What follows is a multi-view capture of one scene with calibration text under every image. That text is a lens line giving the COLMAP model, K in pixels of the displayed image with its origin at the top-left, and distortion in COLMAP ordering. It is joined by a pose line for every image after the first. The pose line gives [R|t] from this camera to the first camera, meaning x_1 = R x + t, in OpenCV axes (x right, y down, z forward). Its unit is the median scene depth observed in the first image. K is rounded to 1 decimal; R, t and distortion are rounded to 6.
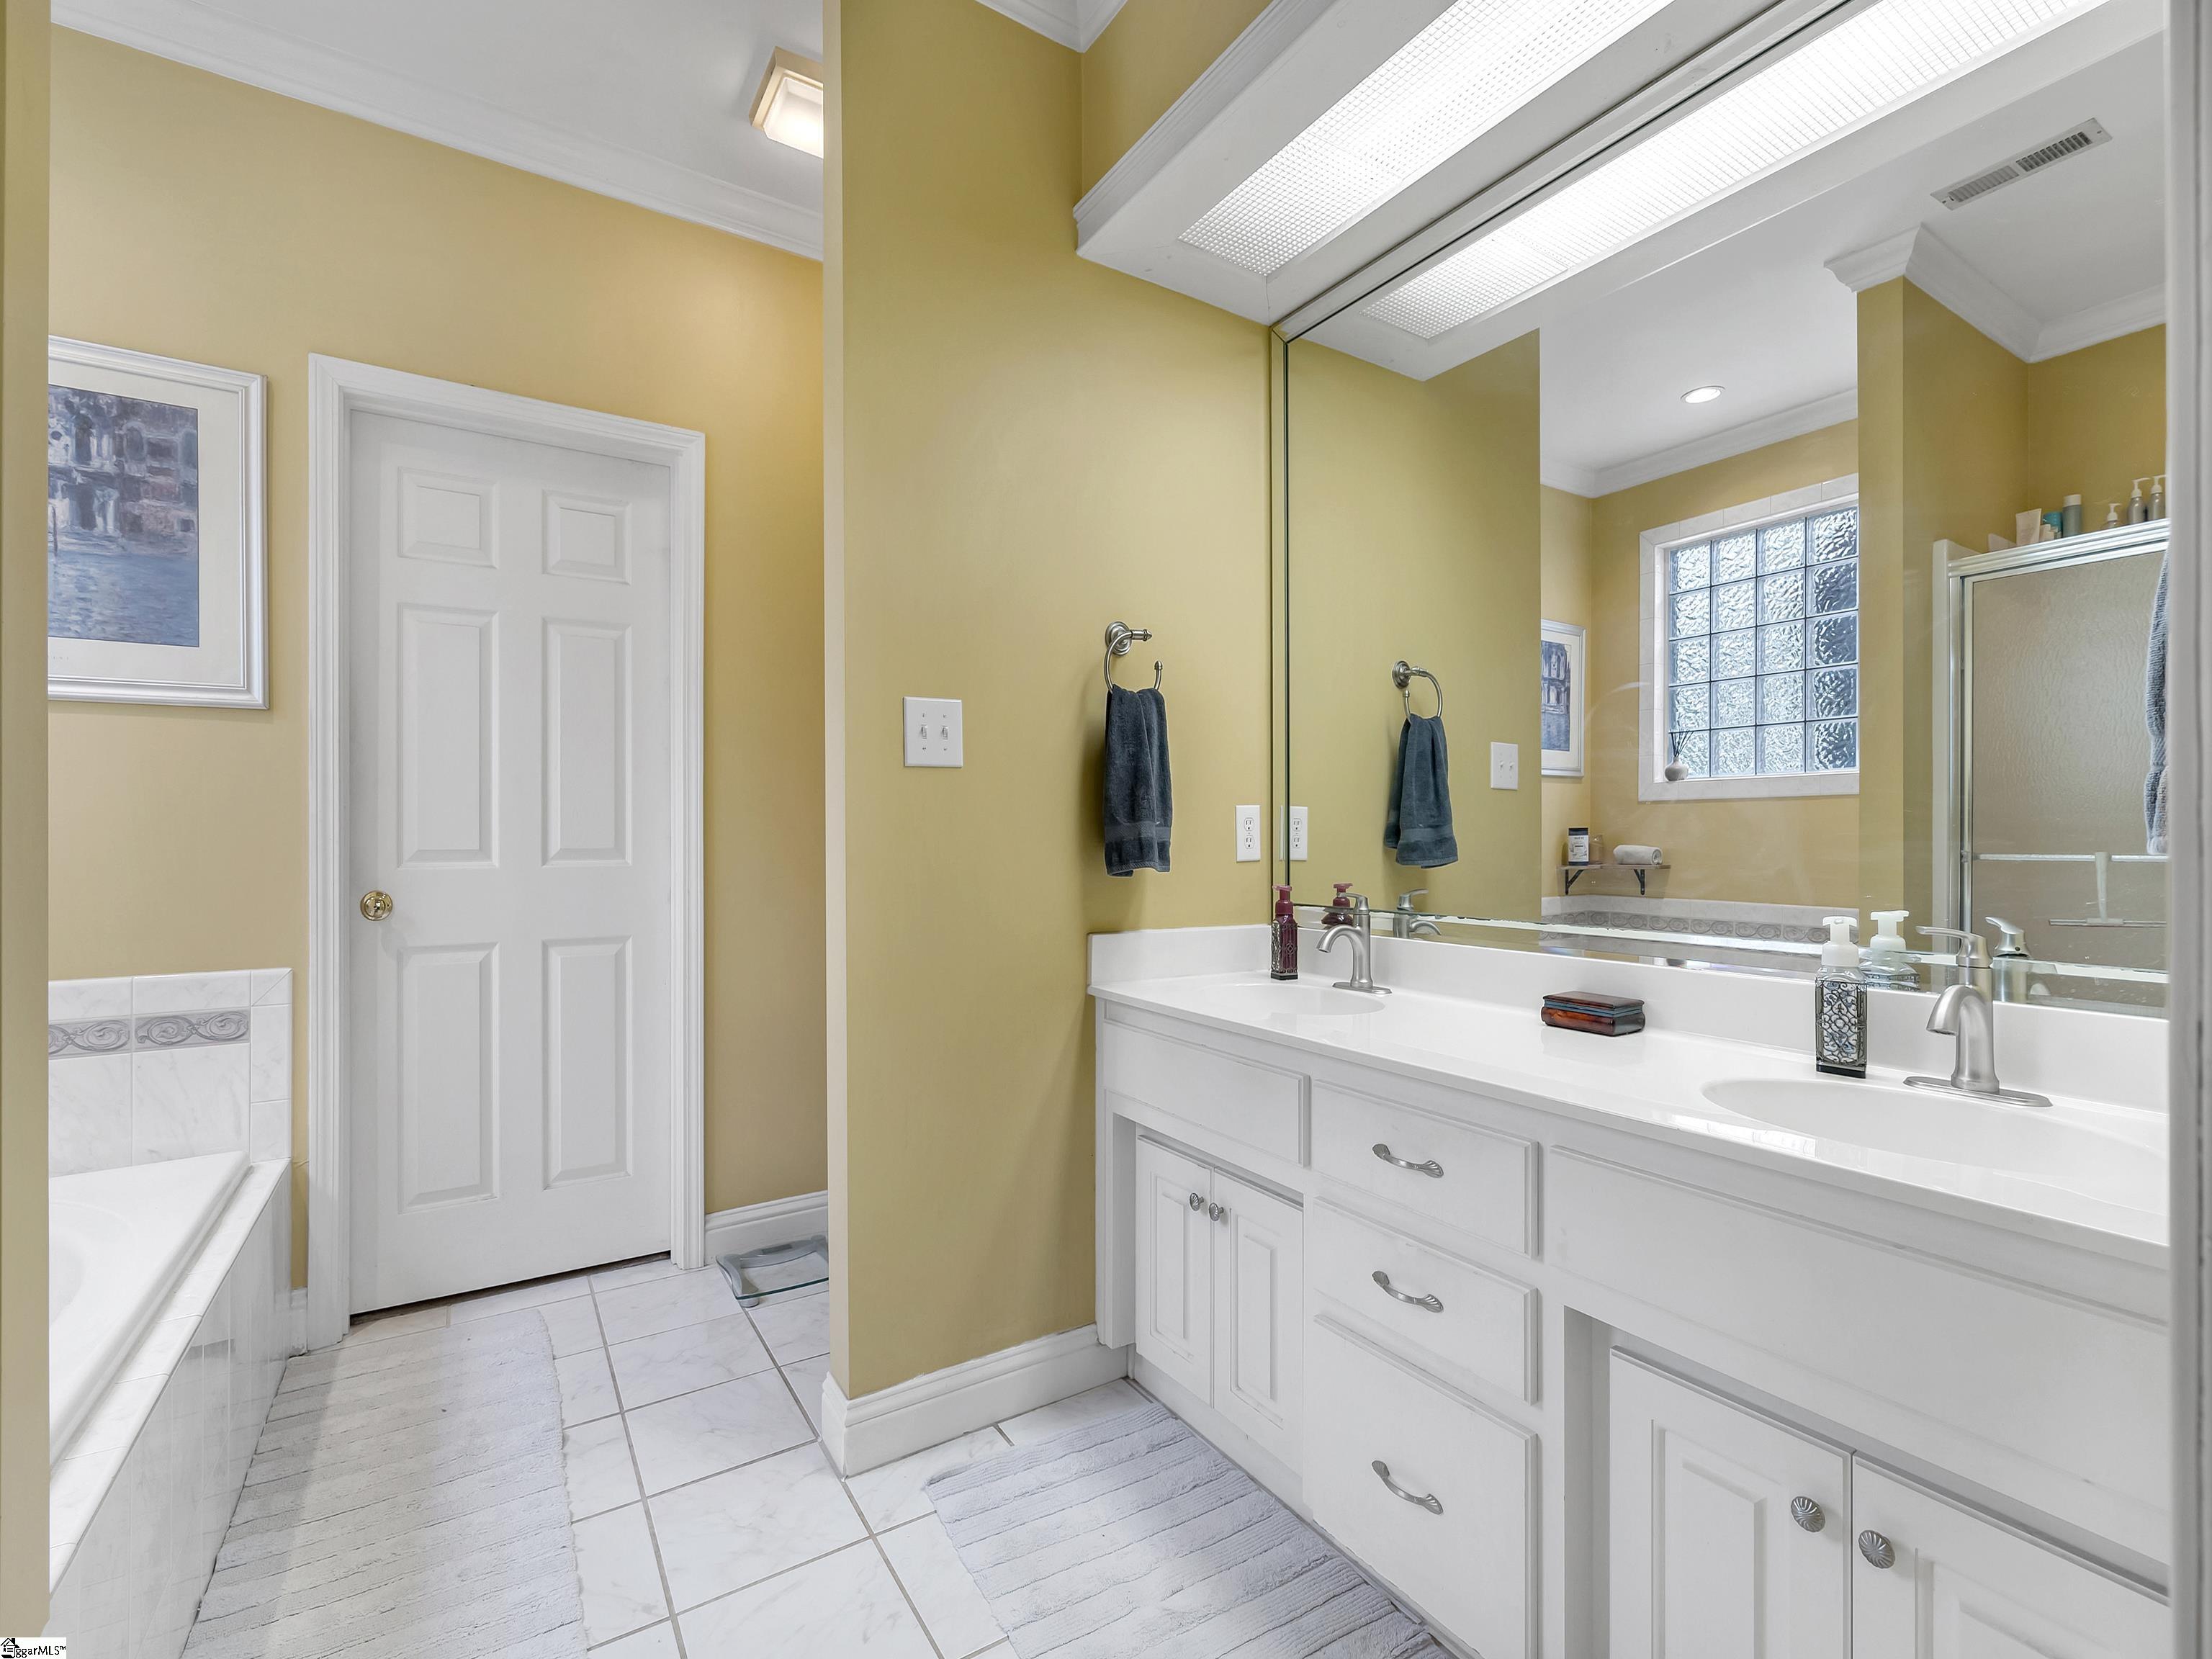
lens RADIAL K [[998.7, 0, 1093.8], [0, 998.7, 838.3], [0, 0, 1]] dist [-0.011959, 0.004289]
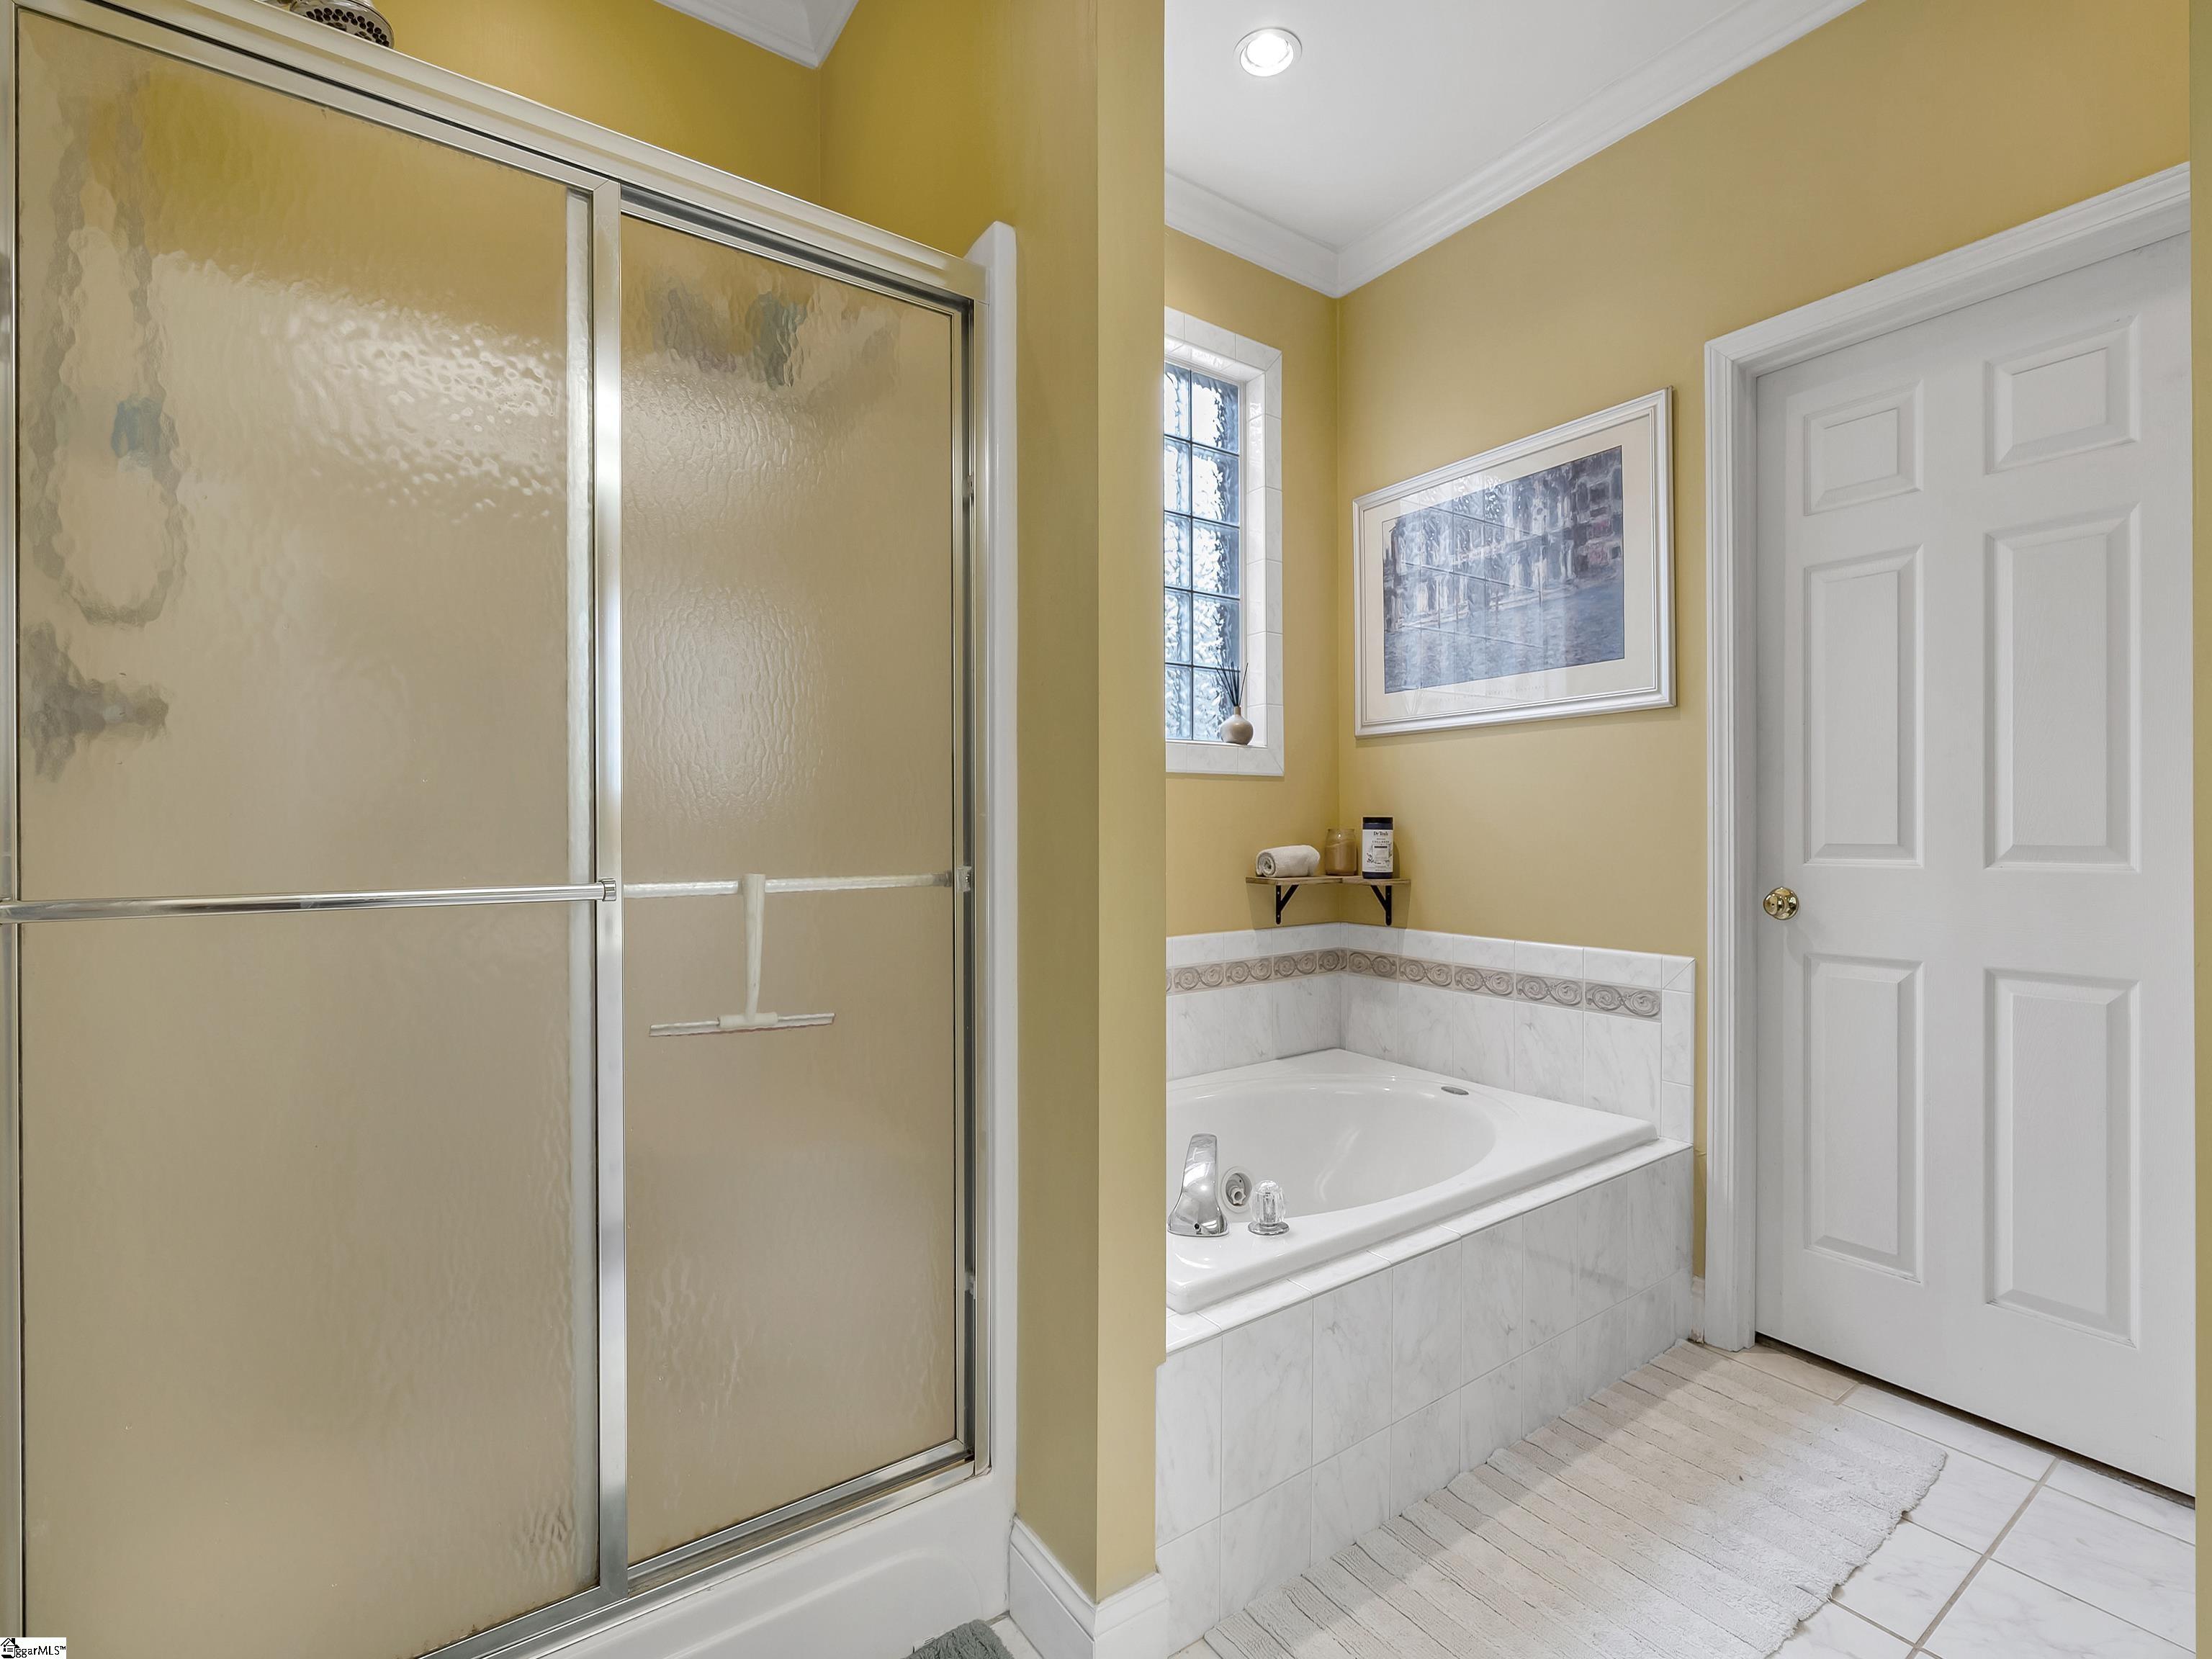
lens RADIAL K [[998.7, 0, 1095.5], [0, 998.7, 825.6], [0, 0, 1]] dist [-0.011959, 0.004289]
pose [[0.042358, 0.001900, -0.999101, 0.185809], [0.005881, 0.999980, 0.002151, -0.010839], [0.999085, -0.005967, 0.042346, 0.352877]]
